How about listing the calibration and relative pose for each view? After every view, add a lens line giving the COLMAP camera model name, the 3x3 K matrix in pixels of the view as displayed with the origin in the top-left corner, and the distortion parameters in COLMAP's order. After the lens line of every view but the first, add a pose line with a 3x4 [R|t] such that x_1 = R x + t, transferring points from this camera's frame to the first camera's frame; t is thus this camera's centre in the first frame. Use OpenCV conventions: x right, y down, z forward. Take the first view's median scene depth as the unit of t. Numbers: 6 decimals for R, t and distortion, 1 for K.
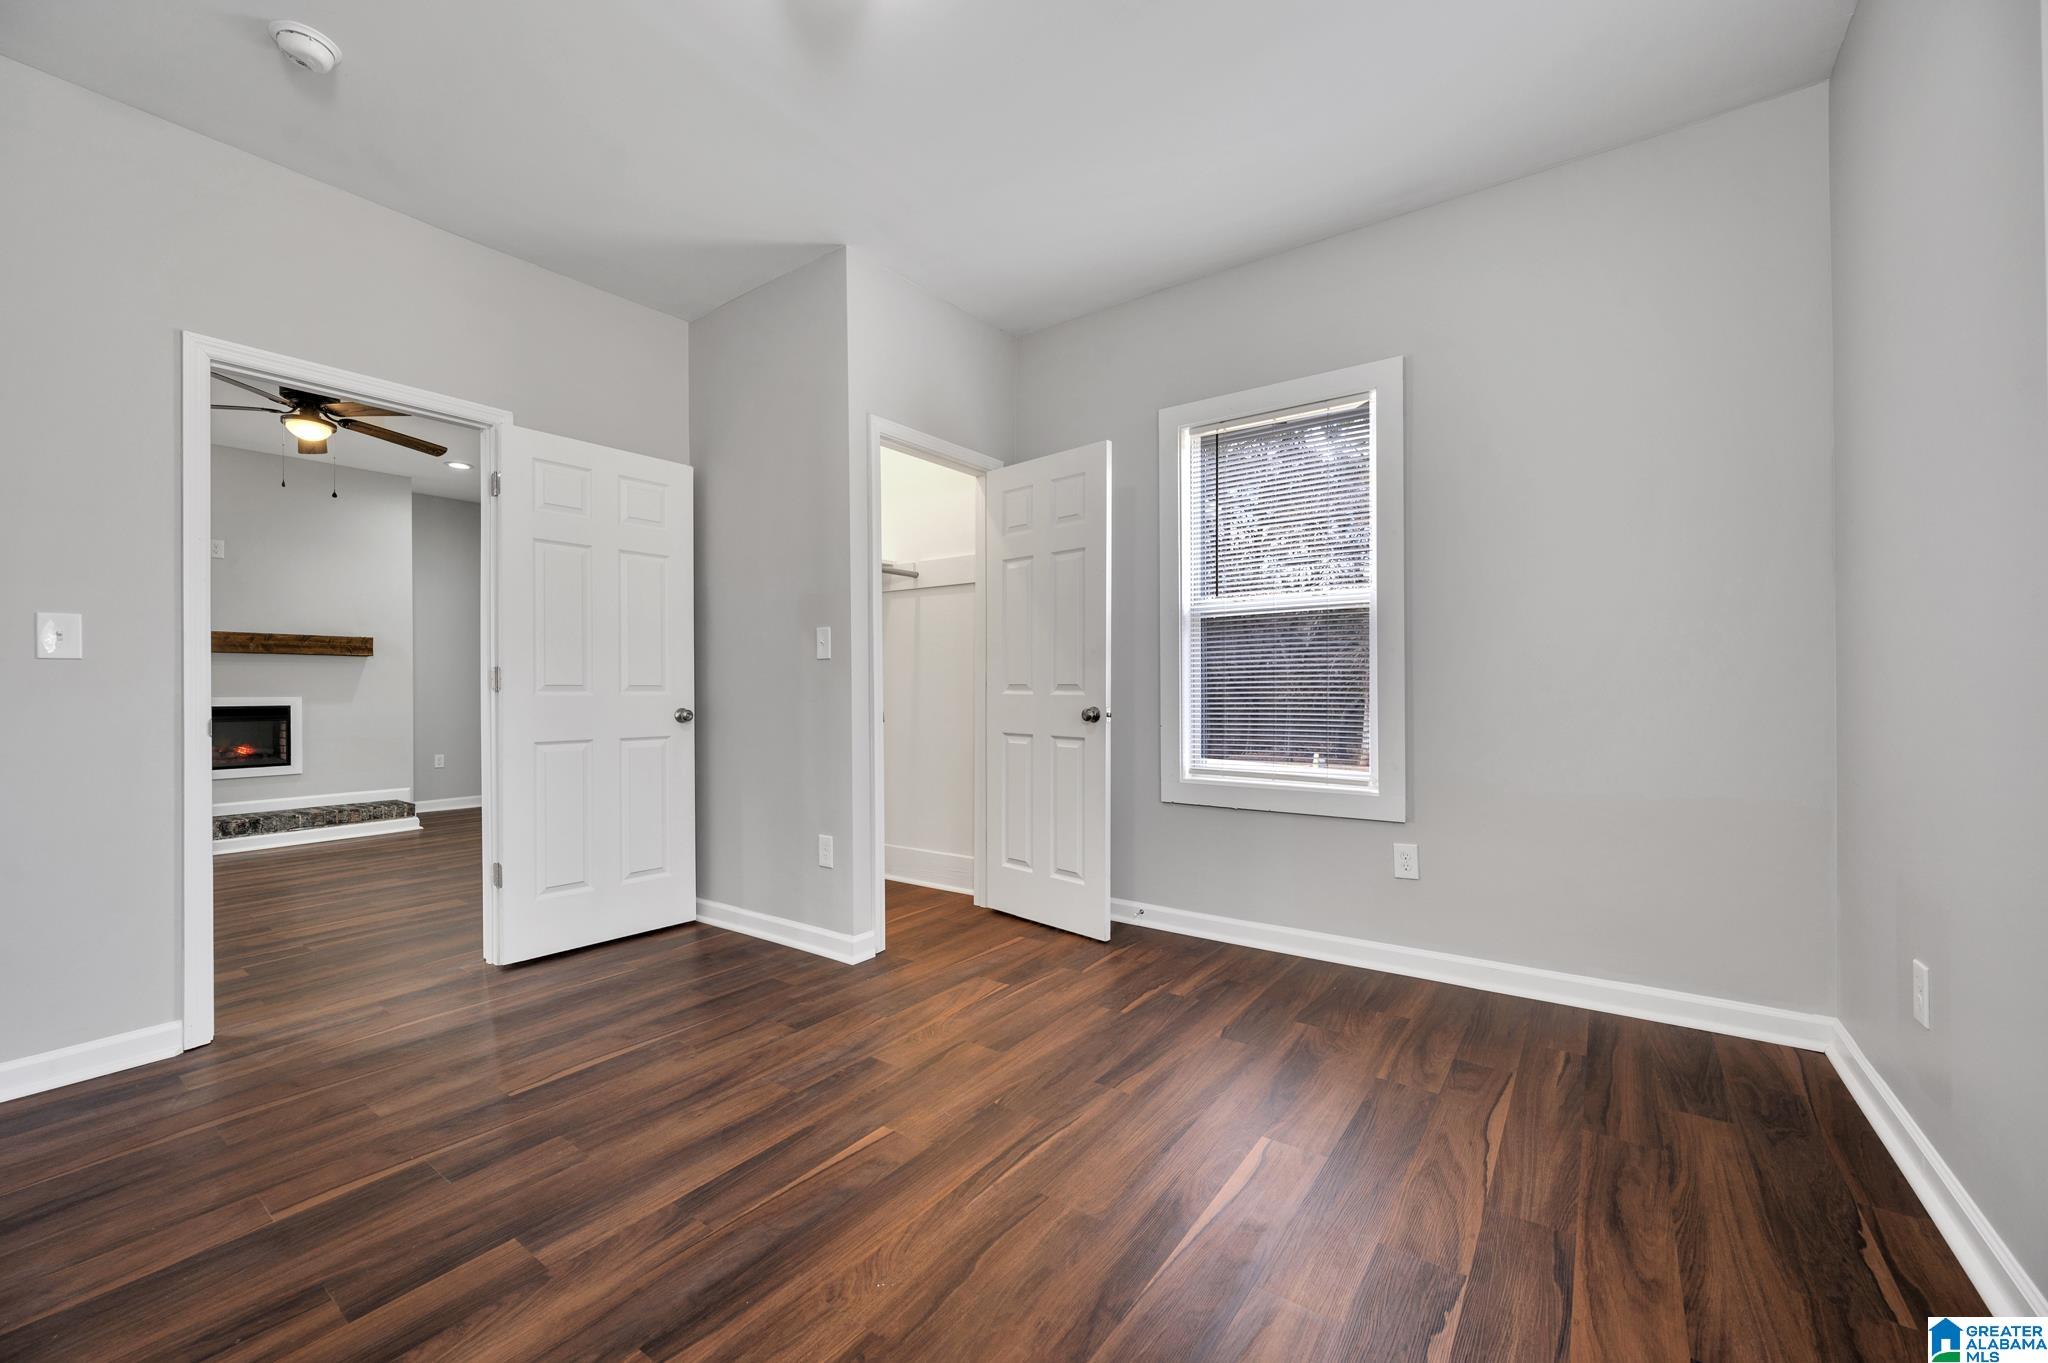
lens RADIAL K [[797.3, 0, 1022.3], [0, 797.3, 688.6], [0, 0, 1]] dist [-0.002354, -0.000355]
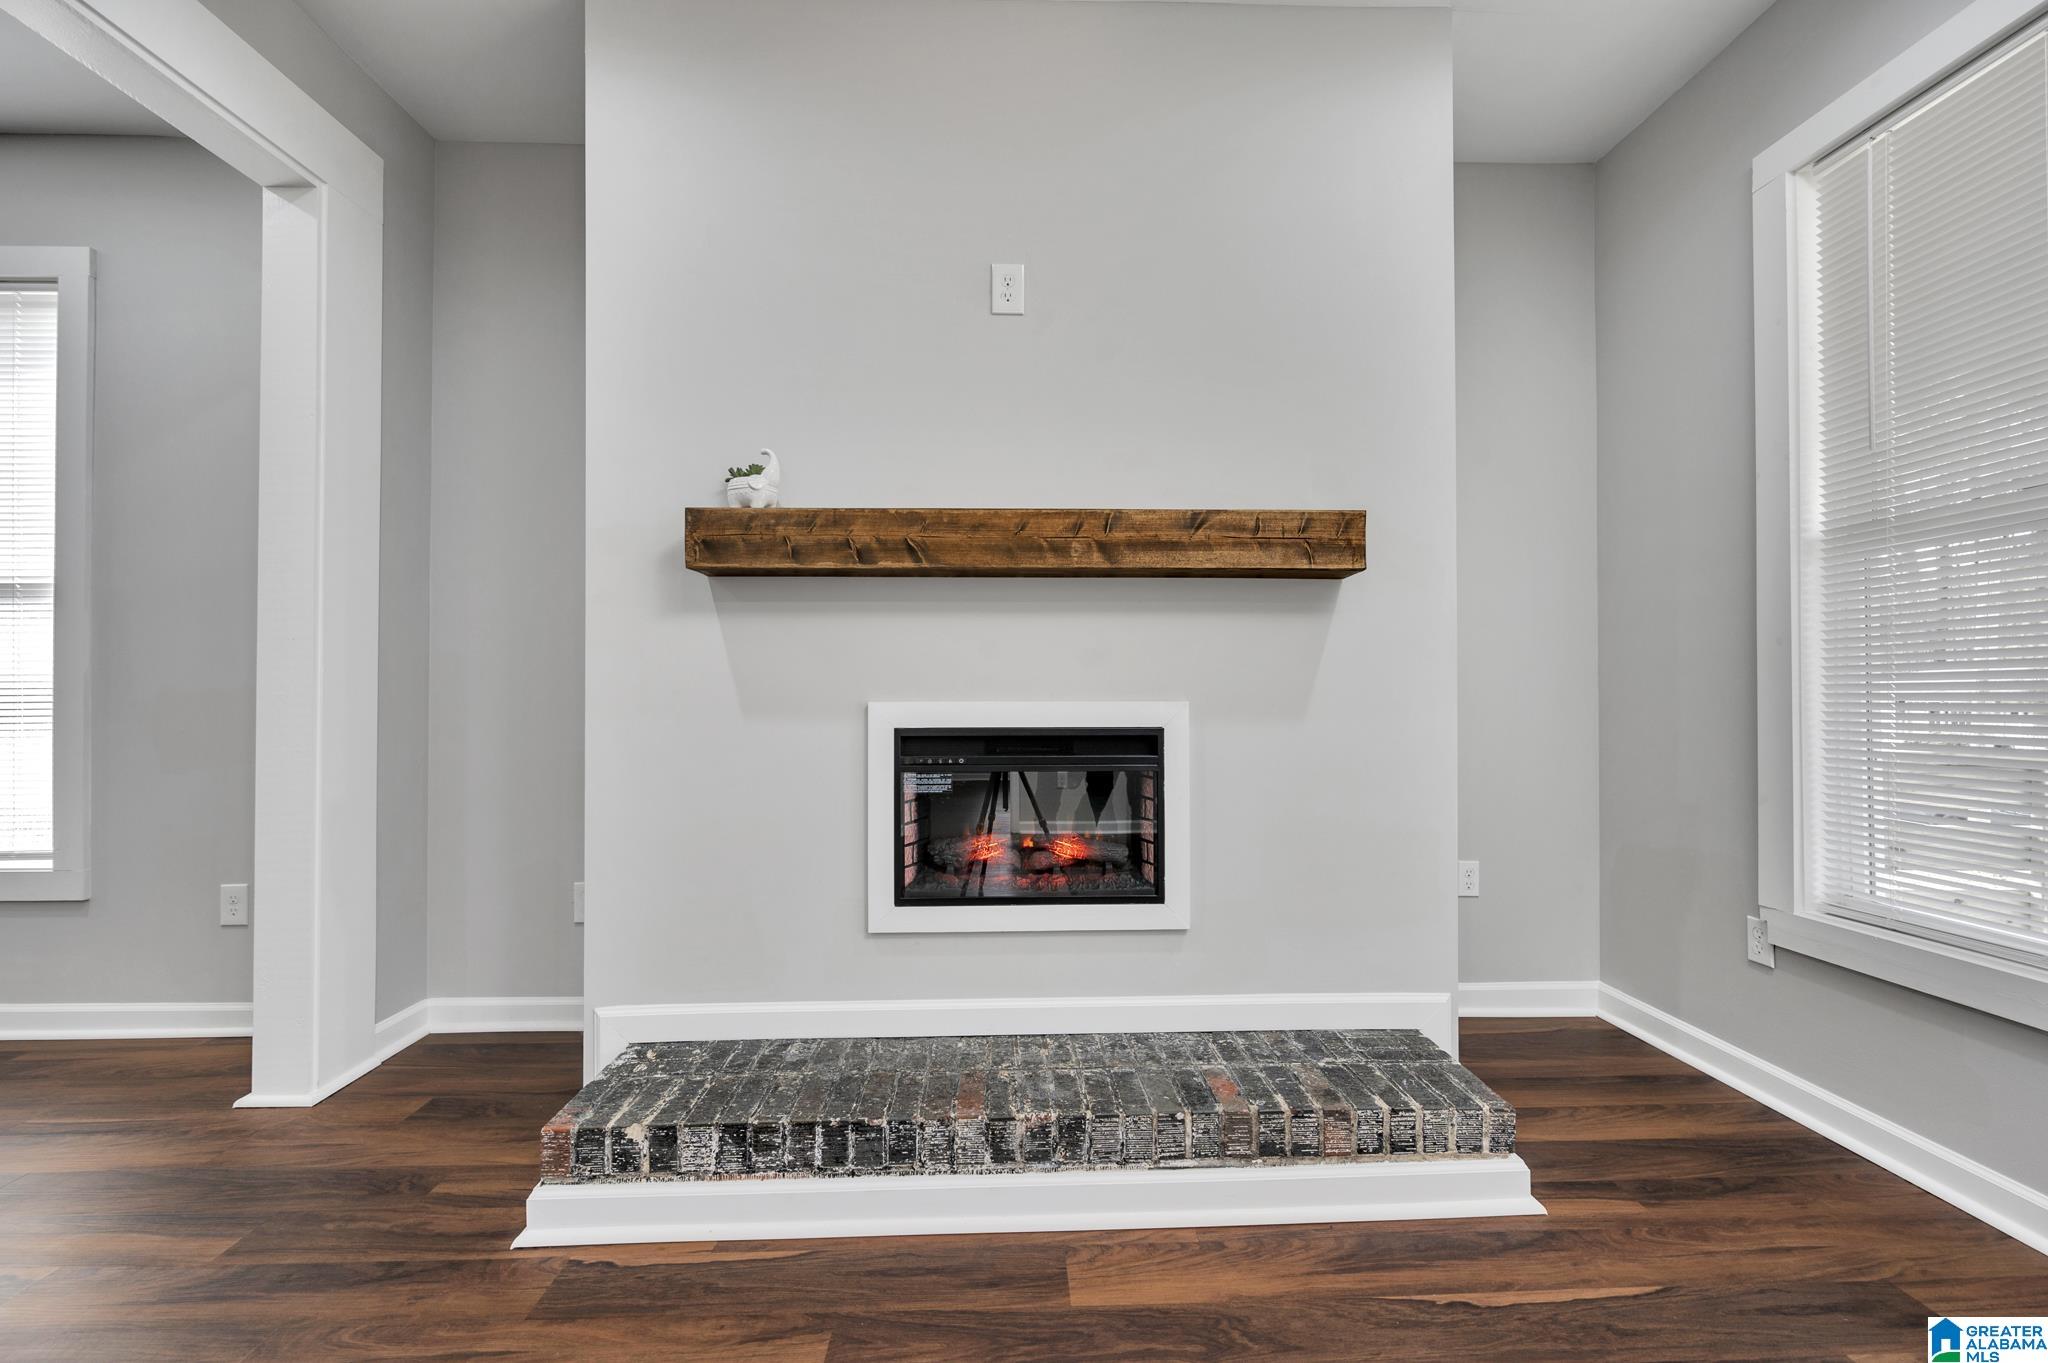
lens RADIAL K [[797.3, 0, 1022.3], [0, 797.3, 688.6], [0, 0, 1]] dist [-0.002354, -0.000355]
pose [[0.605461, -0.004506, -0.795862, -0.295876], [-0.001431, 0.999976, -0.006750, 0.003062], [0.795874, 0.005226, 0.605440, 0.321895]]
